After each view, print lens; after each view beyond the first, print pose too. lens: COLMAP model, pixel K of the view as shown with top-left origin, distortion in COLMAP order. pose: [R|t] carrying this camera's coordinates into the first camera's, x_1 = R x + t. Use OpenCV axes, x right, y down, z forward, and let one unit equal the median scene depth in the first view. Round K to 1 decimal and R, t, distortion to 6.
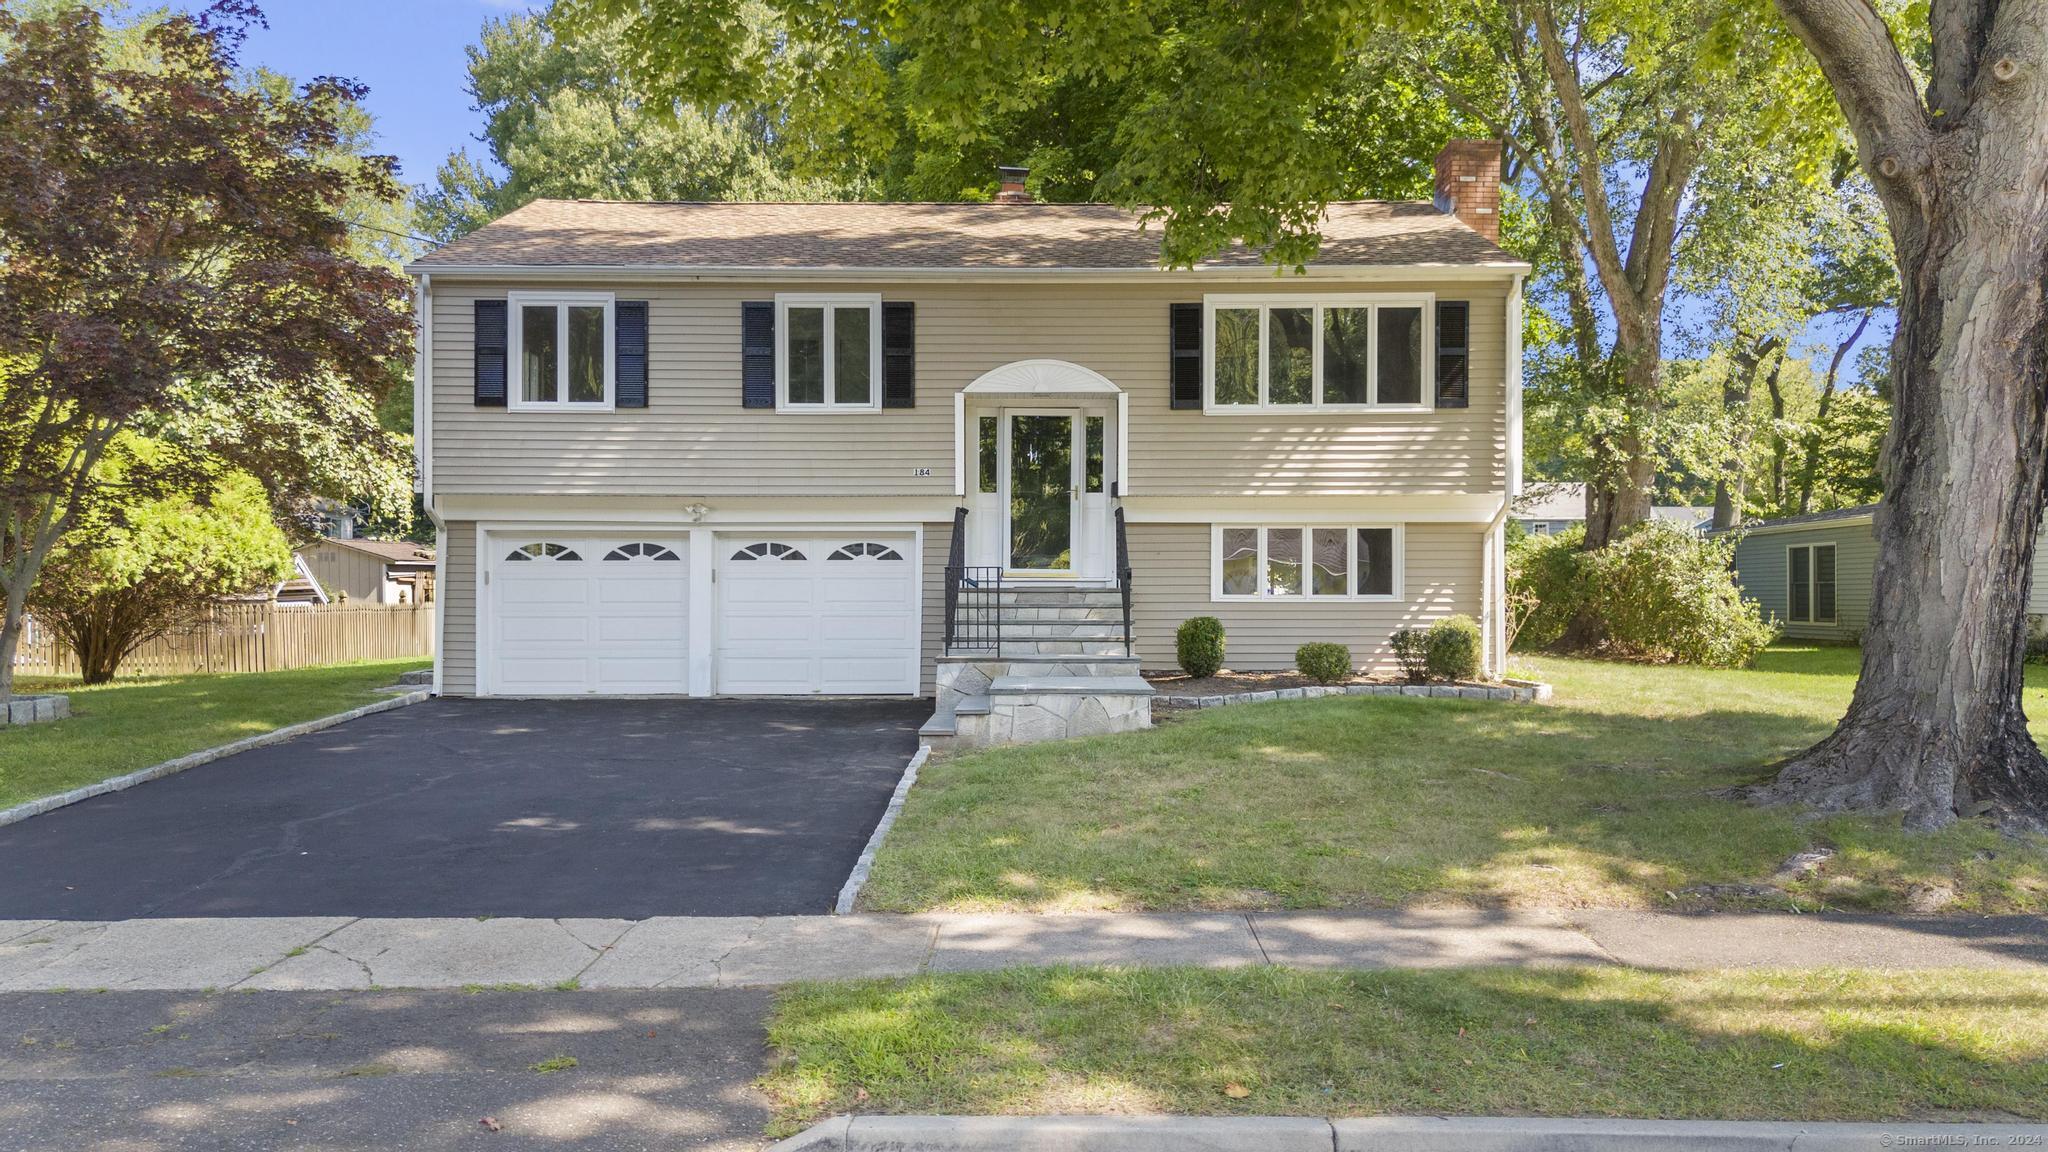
lens RADIAL K [[1482.6, 0, 1019.9], [0, 1482.6, 563.1], [0, 0, 1]] dist [-0.011225, 0.000620]
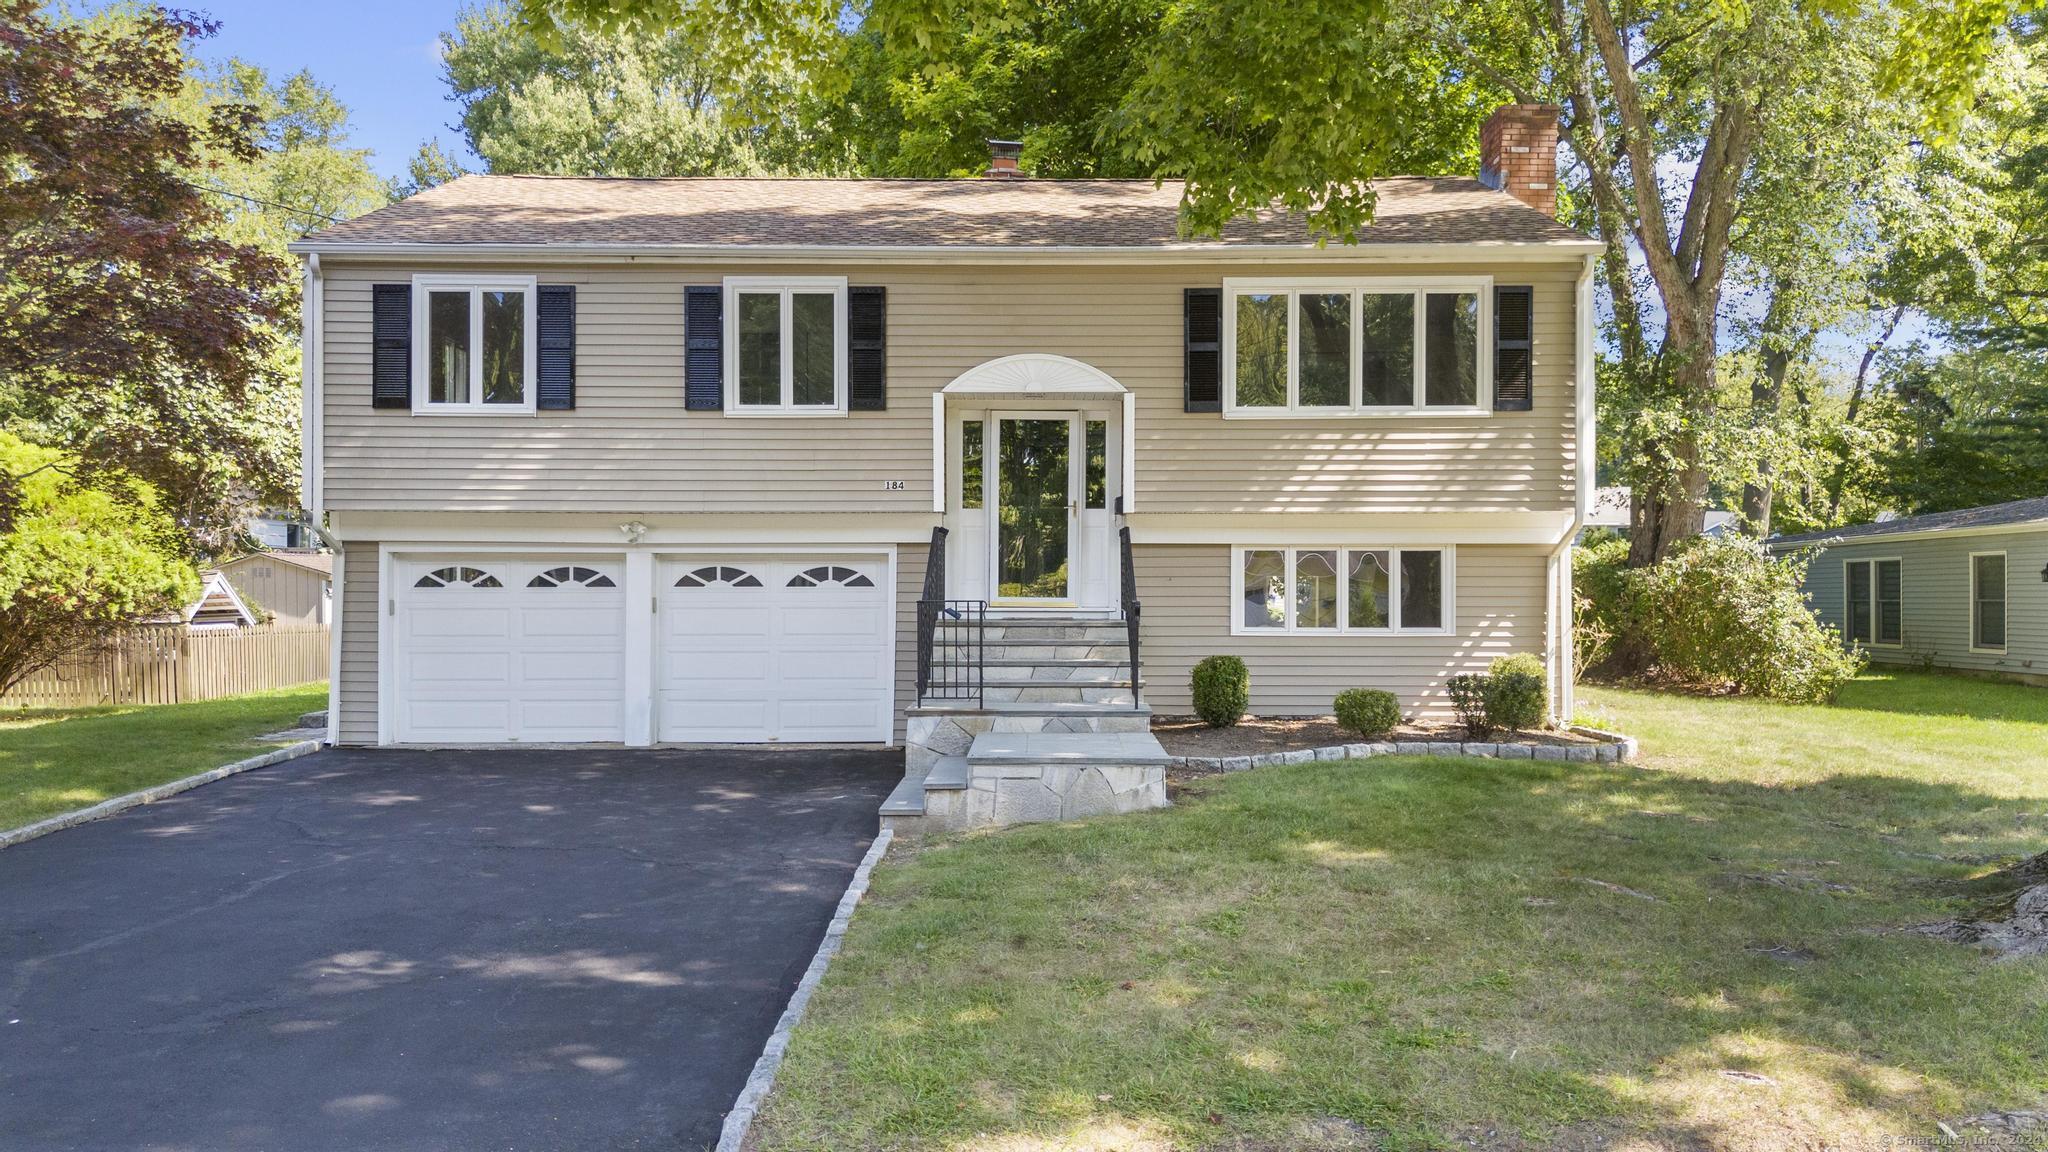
lens RADIAL K [[1482.6, 0, 1027.2], [0, 1482.6, 590.5], [0, 0, 1]] dist [-0.011225, 0.000620]
pose [[0.999988, -0.000219, 0.004926, 0.006266], [0.000137, 0.999861, 0.016653, -0.014525], [-0.004929, -0.016652, 0.999849, 0.138555]]
